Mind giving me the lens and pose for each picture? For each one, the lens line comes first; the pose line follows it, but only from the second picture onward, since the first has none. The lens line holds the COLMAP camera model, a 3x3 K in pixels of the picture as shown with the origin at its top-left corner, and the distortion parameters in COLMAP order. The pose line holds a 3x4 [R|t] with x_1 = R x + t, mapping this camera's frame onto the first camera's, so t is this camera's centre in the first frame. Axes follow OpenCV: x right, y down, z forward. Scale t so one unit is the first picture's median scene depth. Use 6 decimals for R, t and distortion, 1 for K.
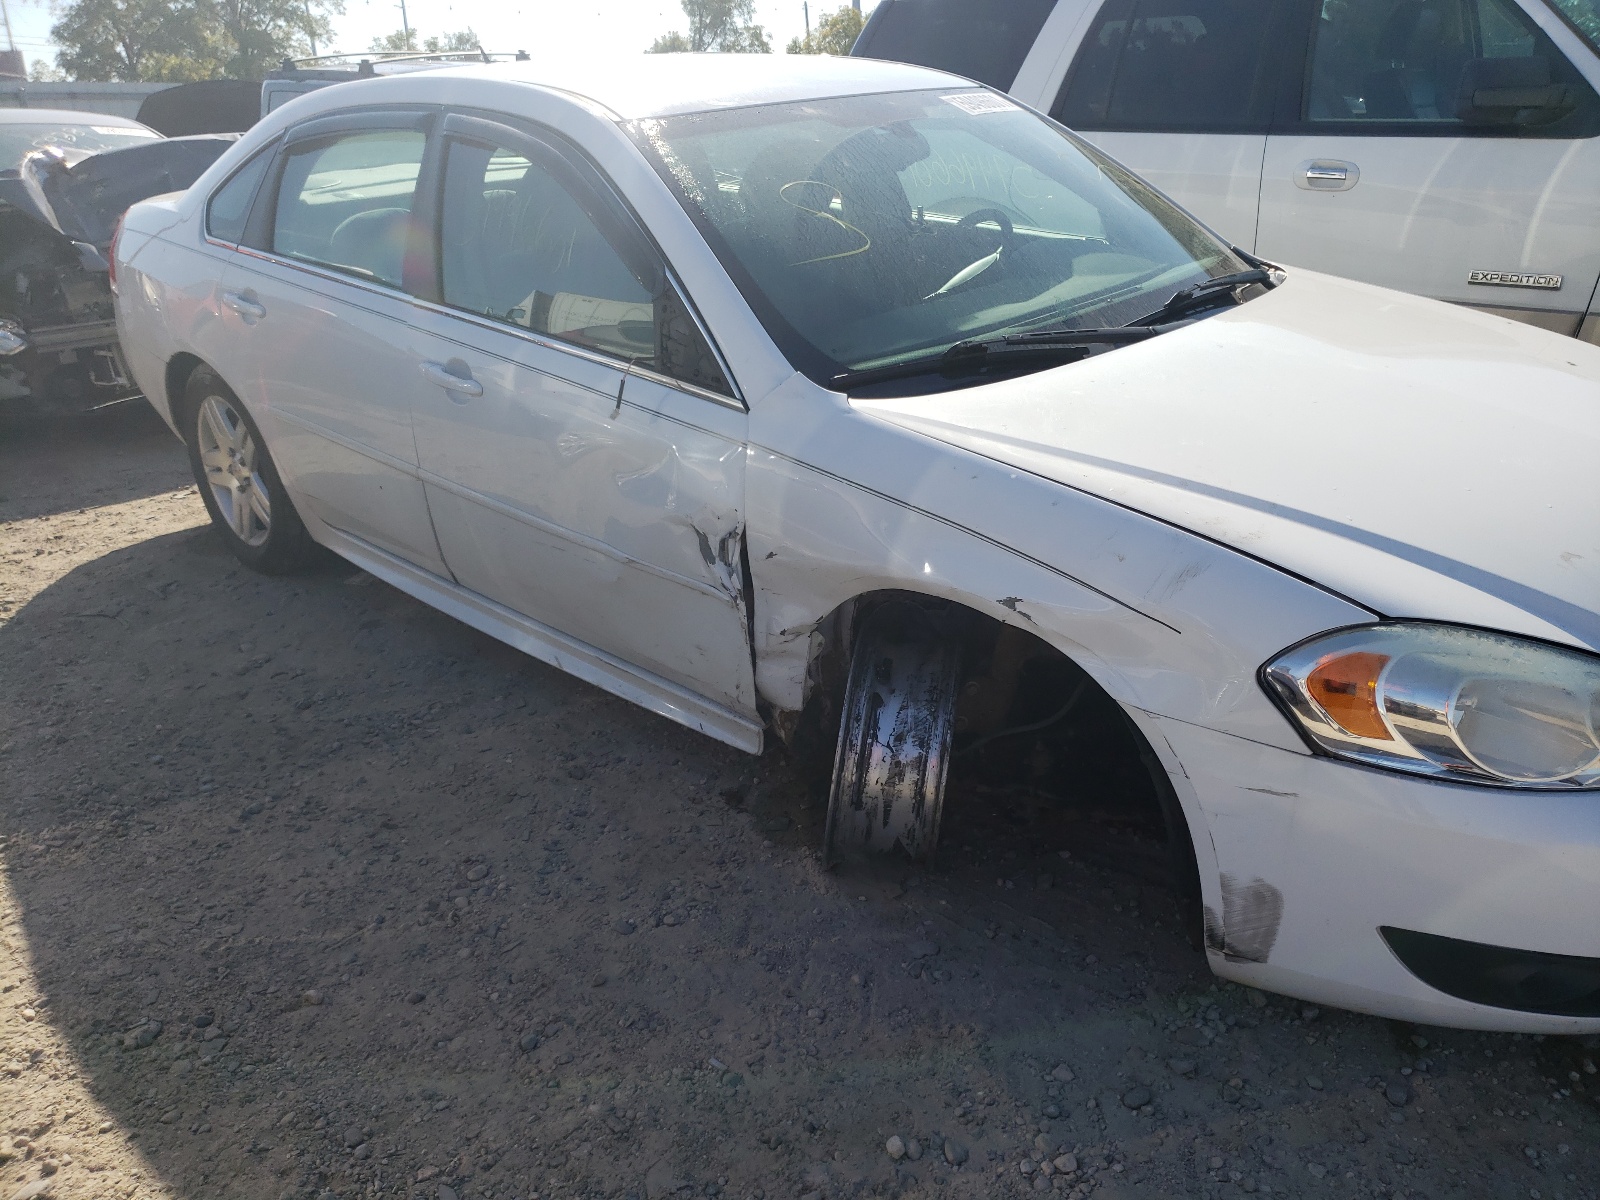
lens RADIAL K [[1196.4, 0, 800.0], [0, 1196.4, 600.0], [0, 0, 1]] dist [-0.005658, -0.005640]
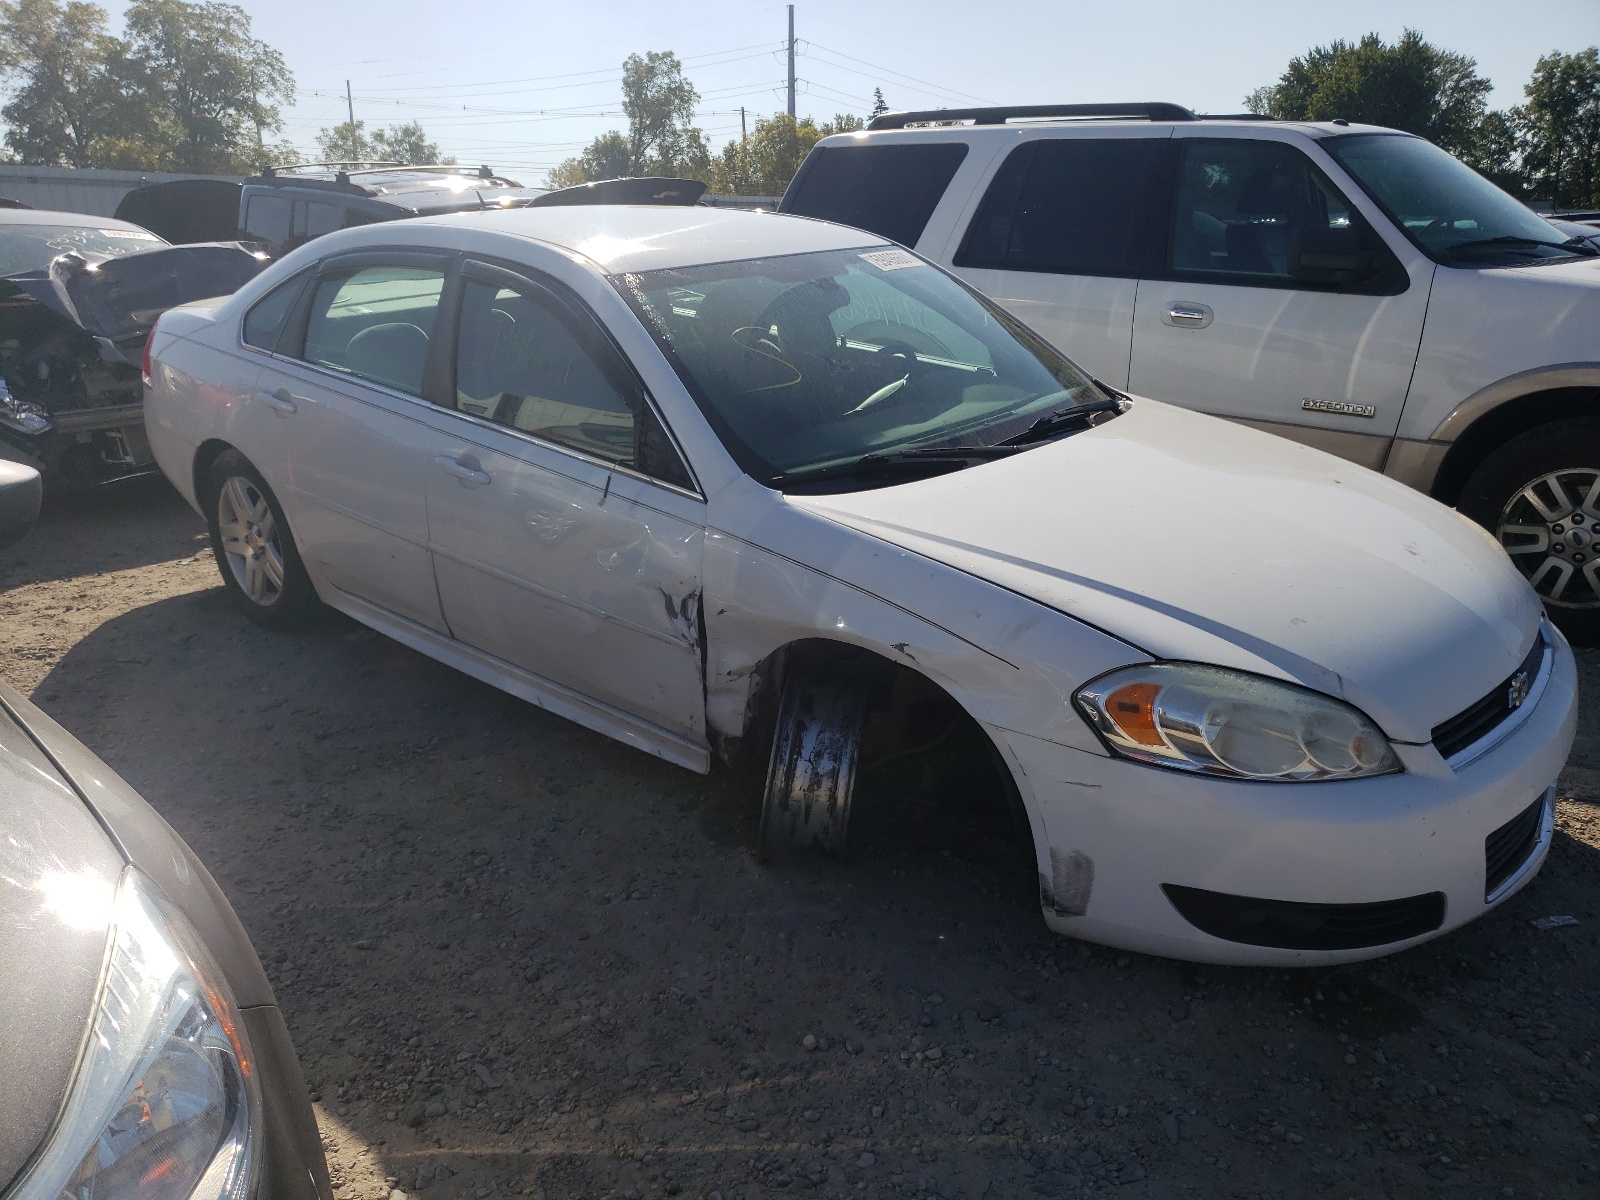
lens RADIAL K [[1219.8, 0, 800.0], [0, 1219.8, 600.0], [0, 0, 1]] dist [-0.039585, 0.002964]
pose [[0.997926, 0.020473, 0.061024, -0.018413], [-0.015893, 0.997086, -0.074617, 0.041845], [-0.062374, 0.073493, 0.995343, -0.292732]]
